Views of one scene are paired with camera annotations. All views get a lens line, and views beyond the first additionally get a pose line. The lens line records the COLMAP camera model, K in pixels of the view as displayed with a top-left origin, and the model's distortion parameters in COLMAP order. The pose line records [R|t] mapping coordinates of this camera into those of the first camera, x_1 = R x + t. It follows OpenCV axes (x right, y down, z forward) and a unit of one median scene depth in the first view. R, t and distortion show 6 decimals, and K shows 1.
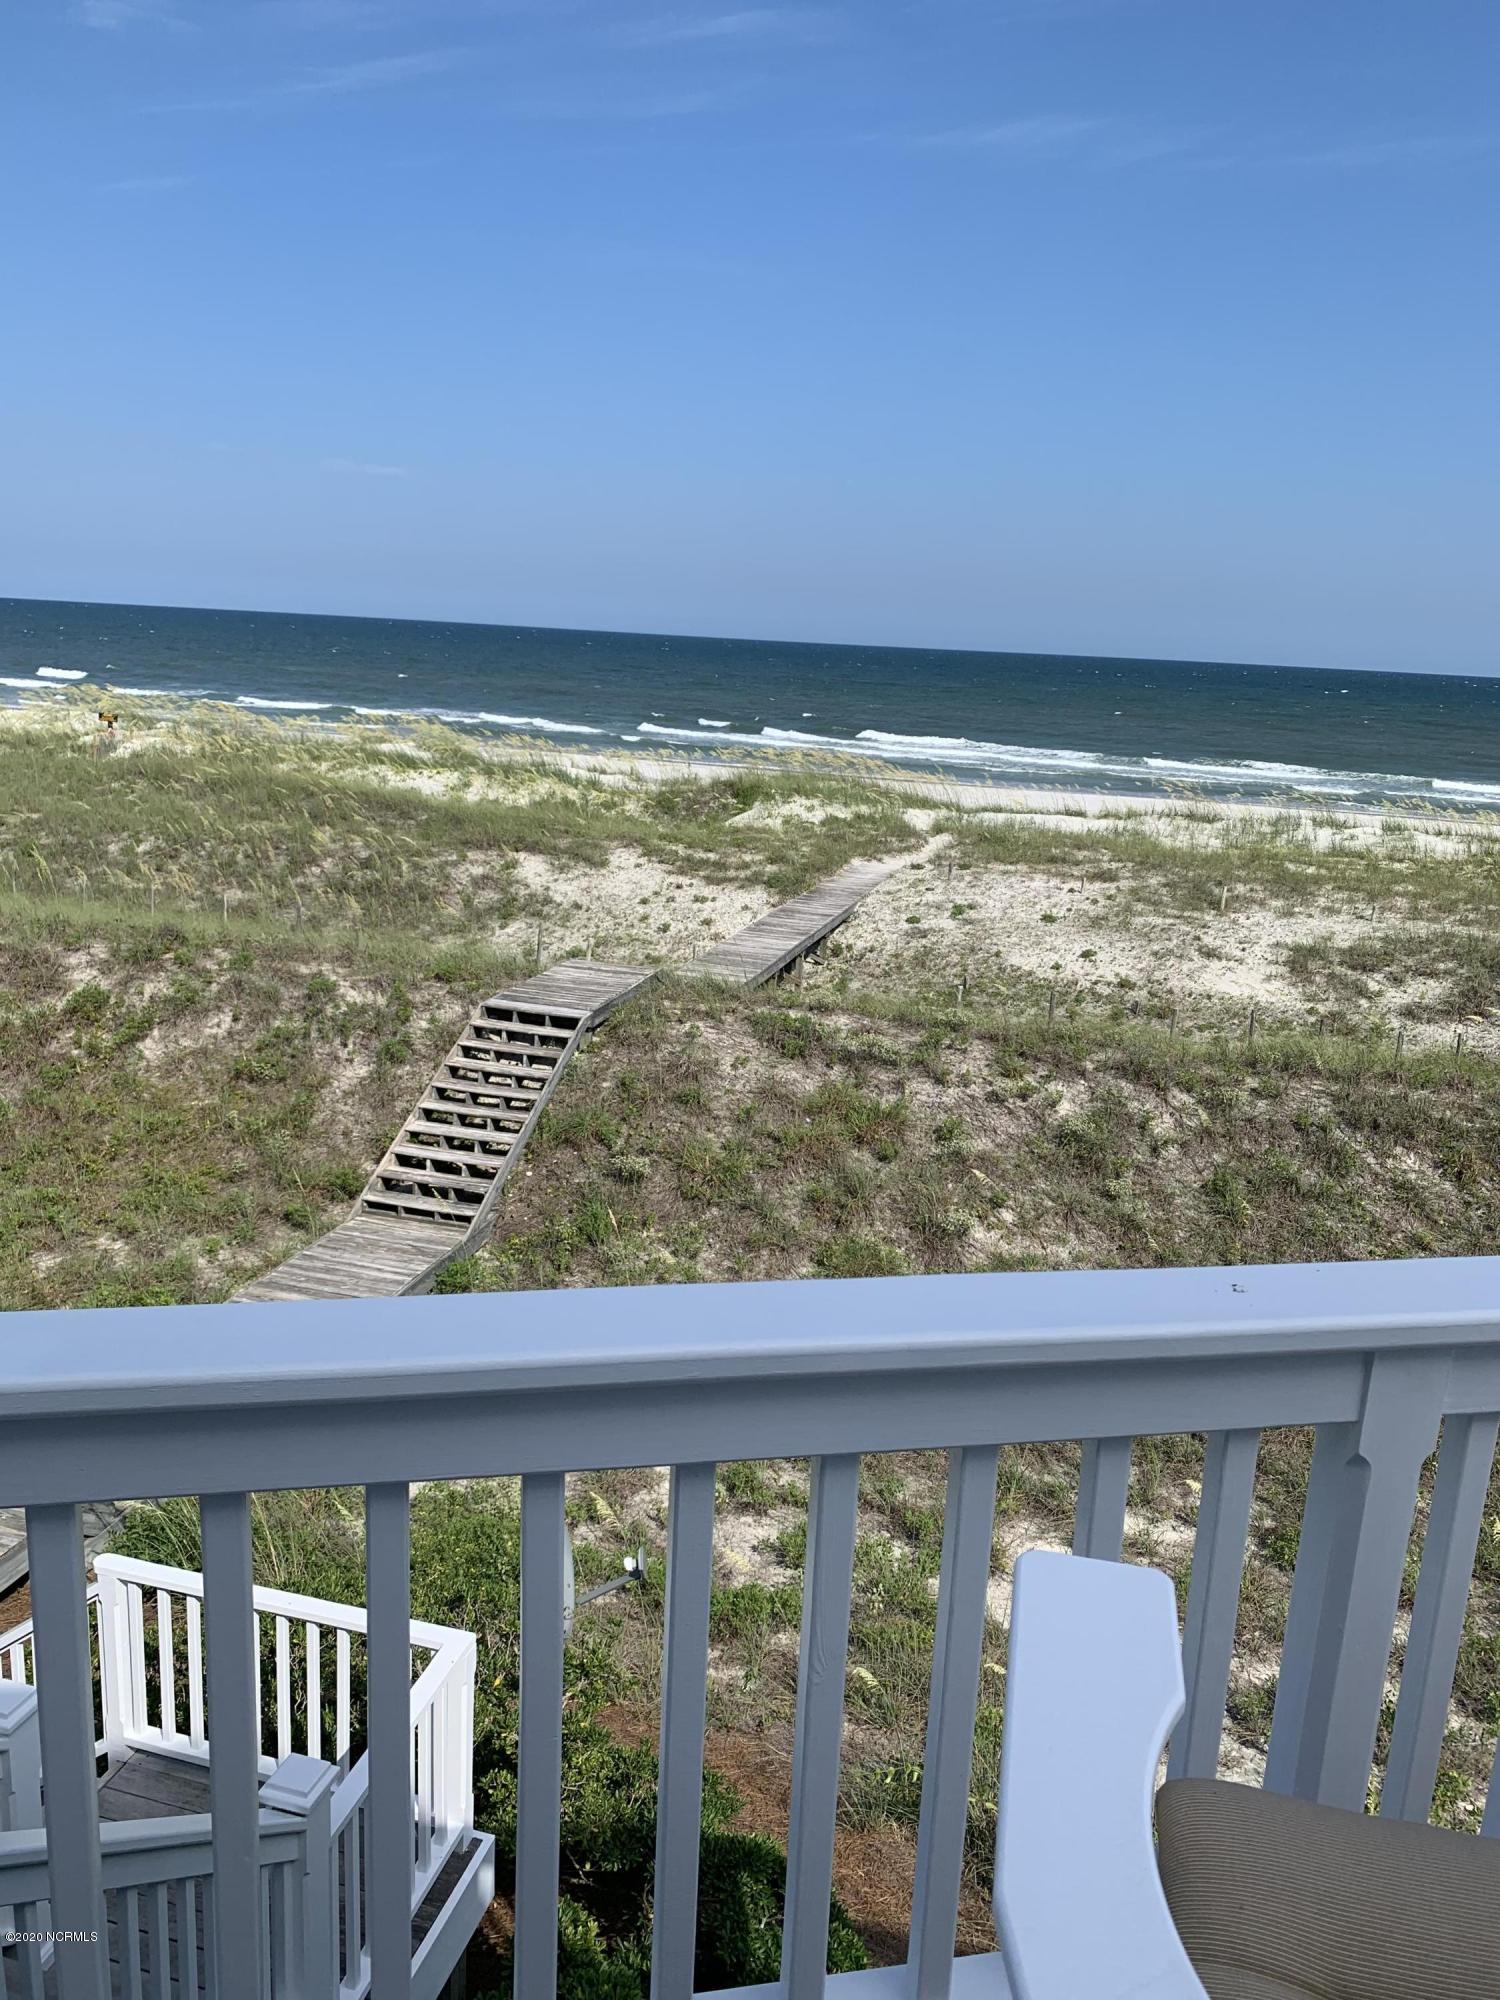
lens RADIAL K [[1540.5, 0, 750.0], [0, 1540.5, 1000.0], [0, 0, 1]] dist [0.084346, -0.114843]
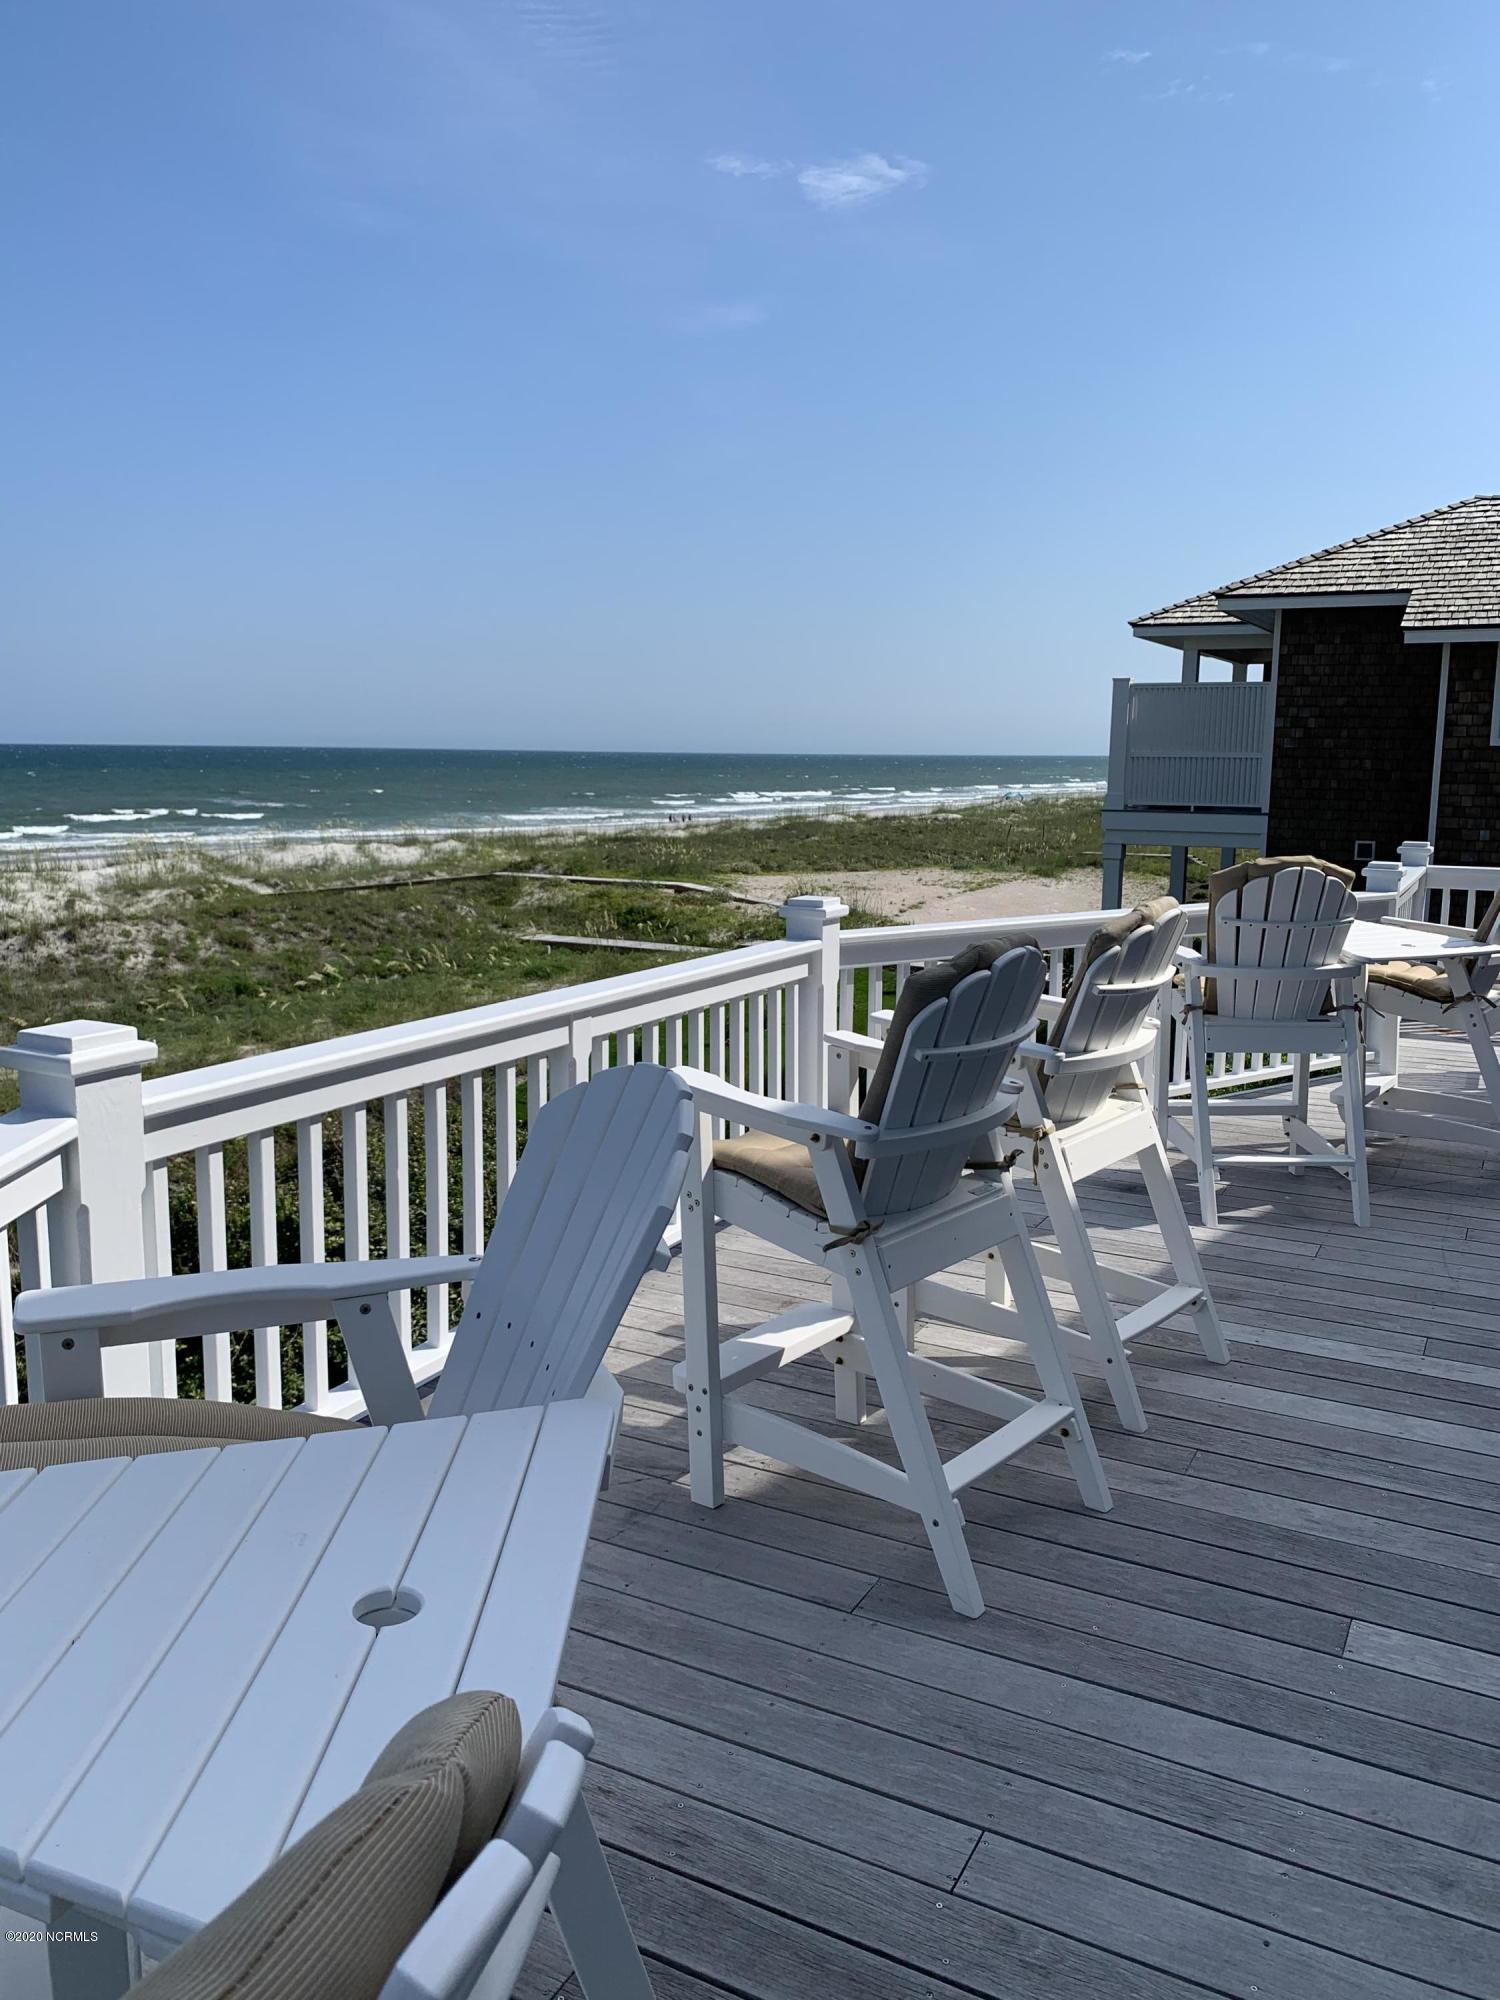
lens RADIAL K [[1540.5, 0, 750.0], [0, 1540.5, 1000.0], [0, 0, 1]] dist [0.084346, -0.114843]
pose [[0.210900, -0.203118, 0.956172, -1.492573], [0.215423, 0.963782, 0.157220, -0.168859], [-0.953475, 0.172824, 0.247018, 0.354636]]
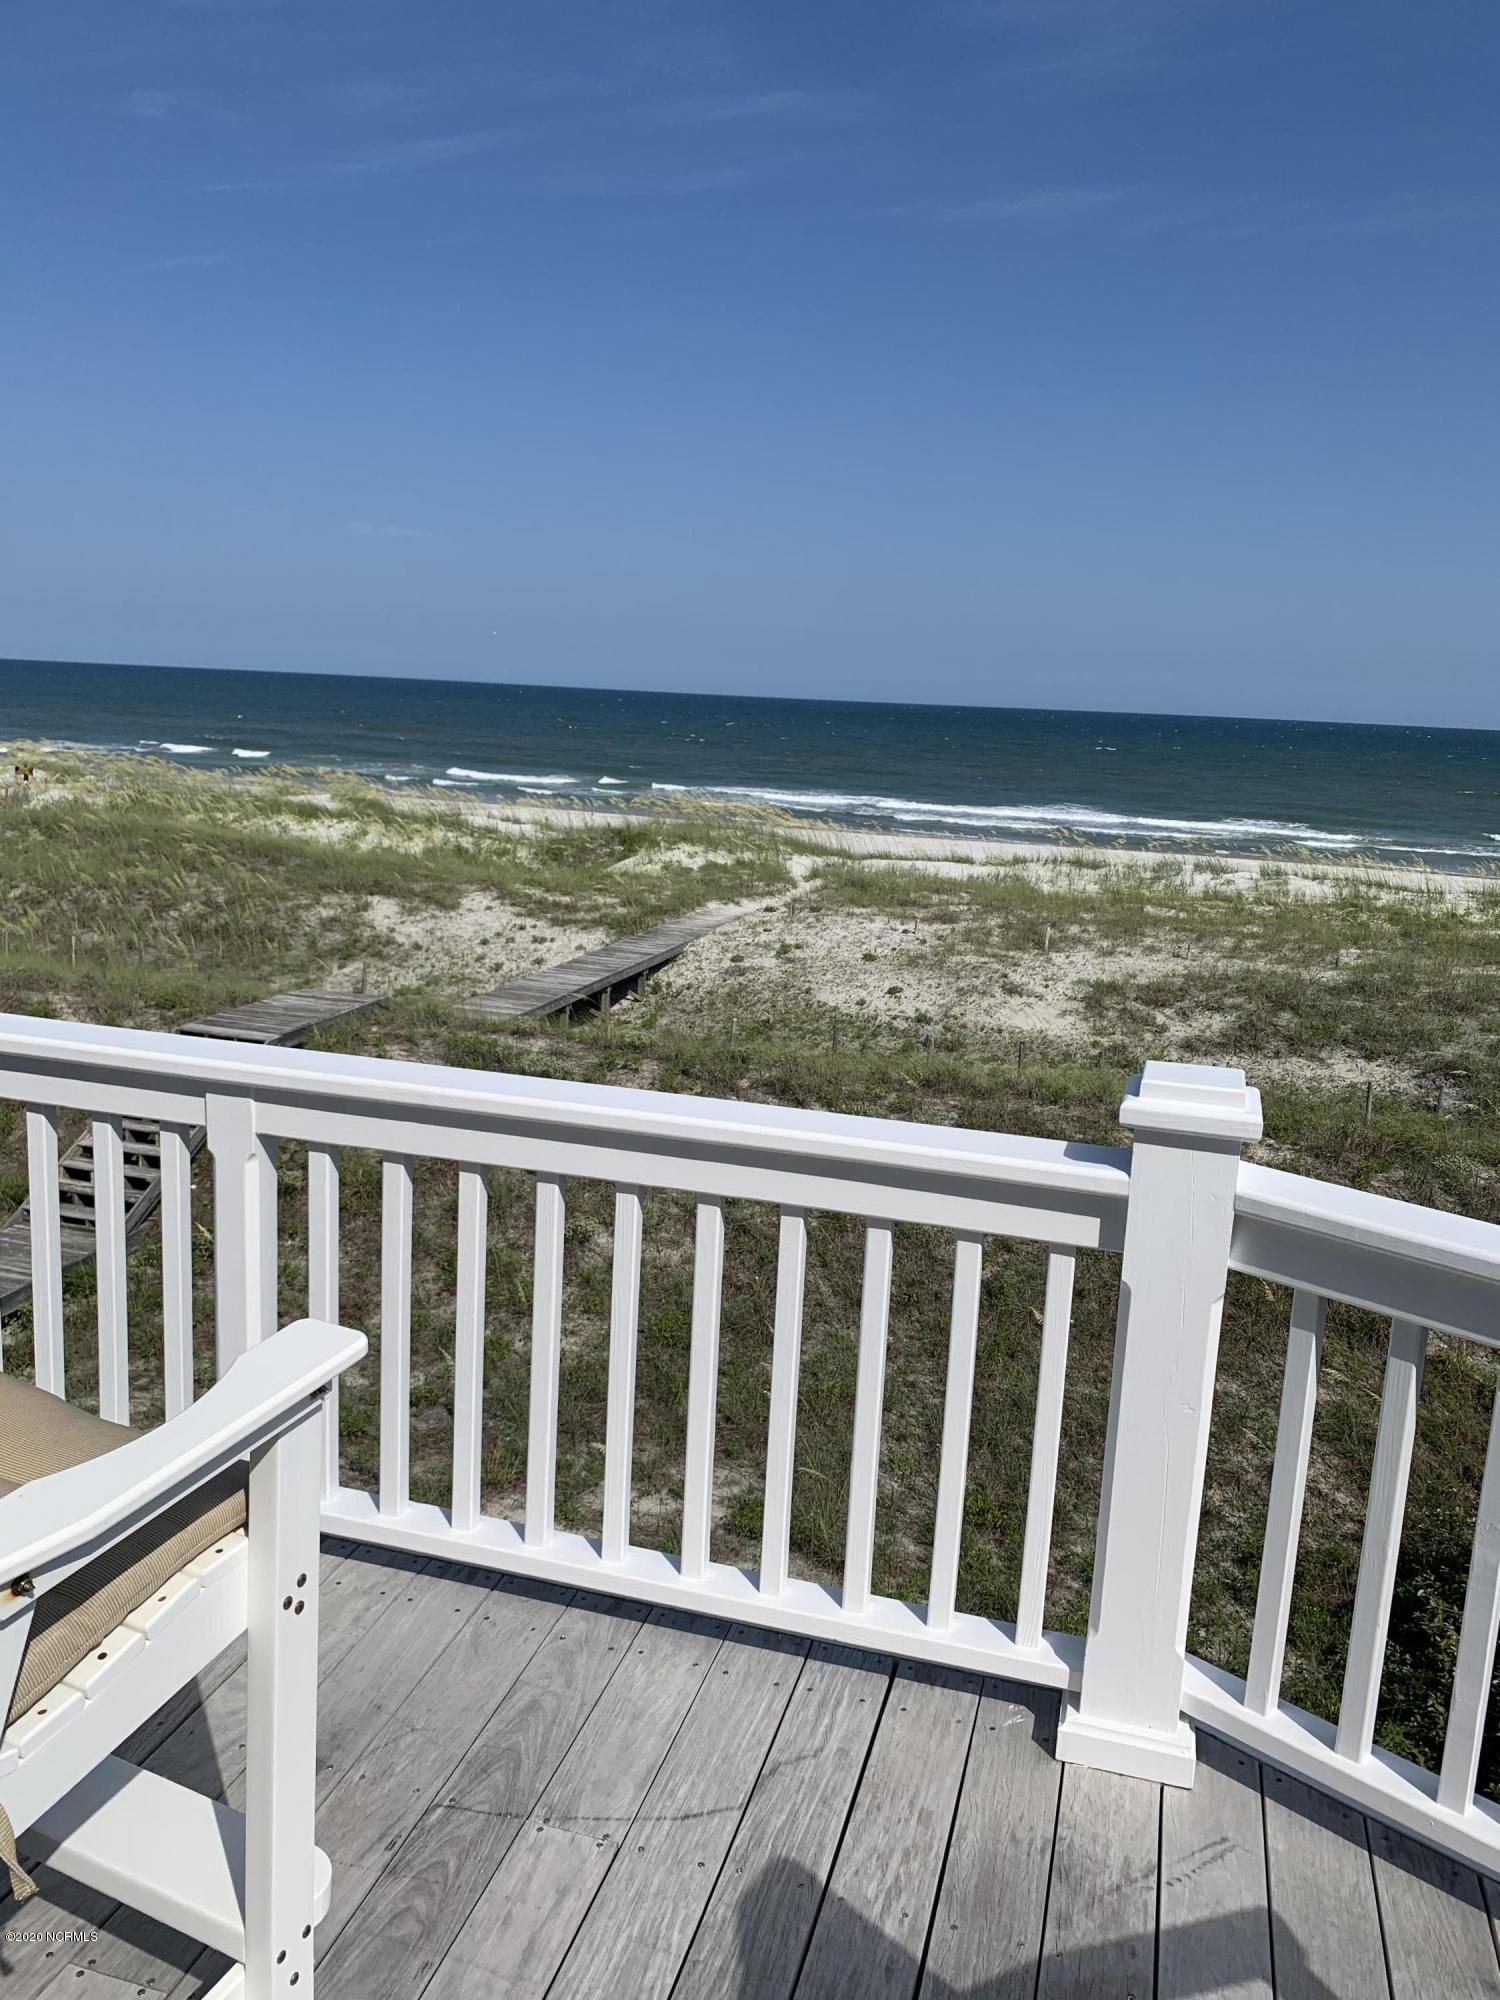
lens RADIAL K [[1540.5, 0, 750.0], [0, 1540.5, 1000.0], [0, 0, 1]] dist [0.084346, -0.114843]
pose [[0.999849, -0.002234, -0.017227, 0.120927], [0.001606, 0.999335, -0.036426, 0.011897], [0.017297, 0.036393, 0.999188, -0.023246]]
